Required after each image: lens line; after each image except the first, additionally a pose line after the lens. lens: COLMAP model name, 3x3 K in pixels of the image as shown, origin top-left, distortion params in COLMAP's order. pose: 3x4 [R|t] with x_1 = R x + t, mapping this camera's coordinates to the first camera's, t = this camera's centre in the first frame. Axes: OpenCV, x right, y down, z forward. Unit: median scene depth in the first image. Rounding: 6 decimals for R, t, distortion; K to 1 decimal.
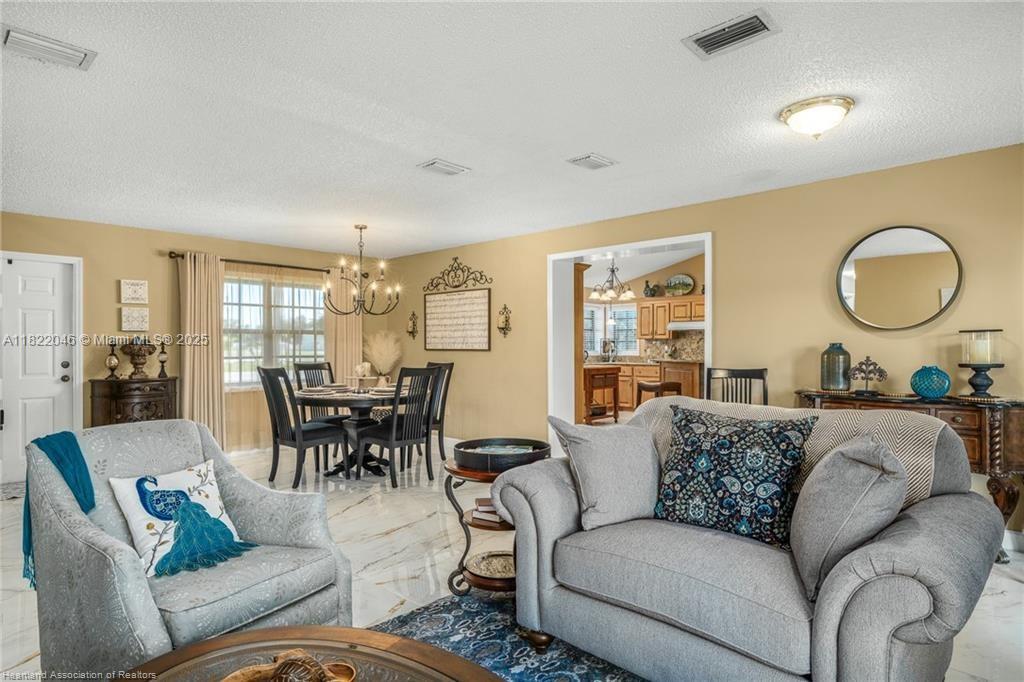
lens RADIAL K [[586.0, 0, 506.3], [0, 586.0, 341.2], [0, 0, 1]] dist [0.002194, 0.000286]
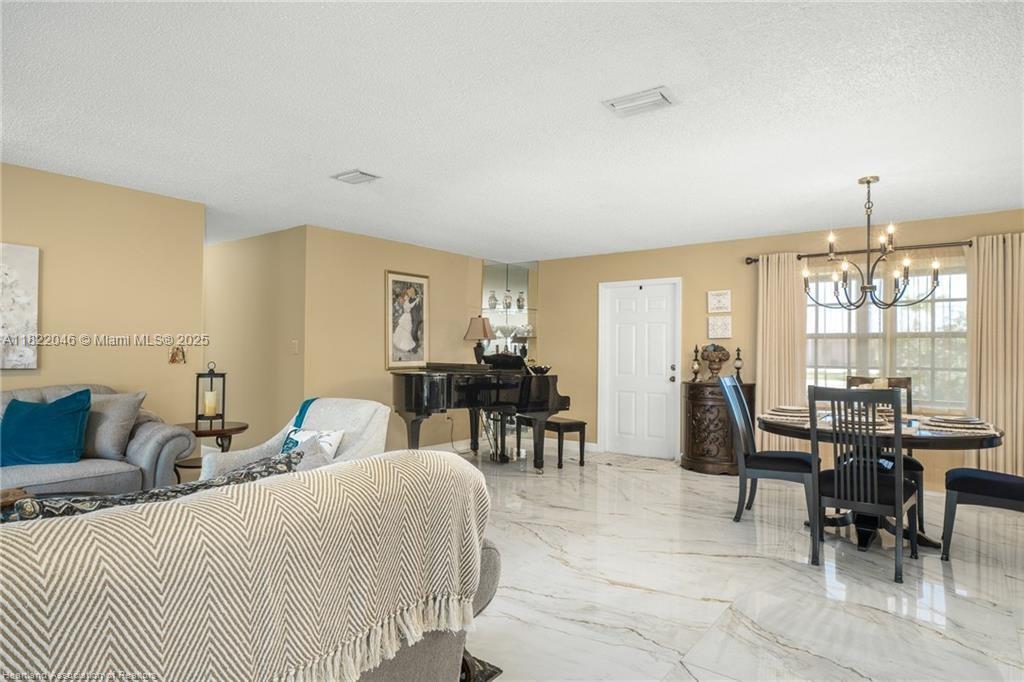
lens RADIAL K [[586.0, 0, 506.3], [0, 586.0, 341.2], [0, 0, 1]] dist [0.002194, 0.000286]
pose [[0.118510, -0.016148, -0.992822, 0.335693], [-0.000185, 0.999867, -0.016285, 0.004594], [0.992953, 0.002114, 0.118491, 0.435376]]
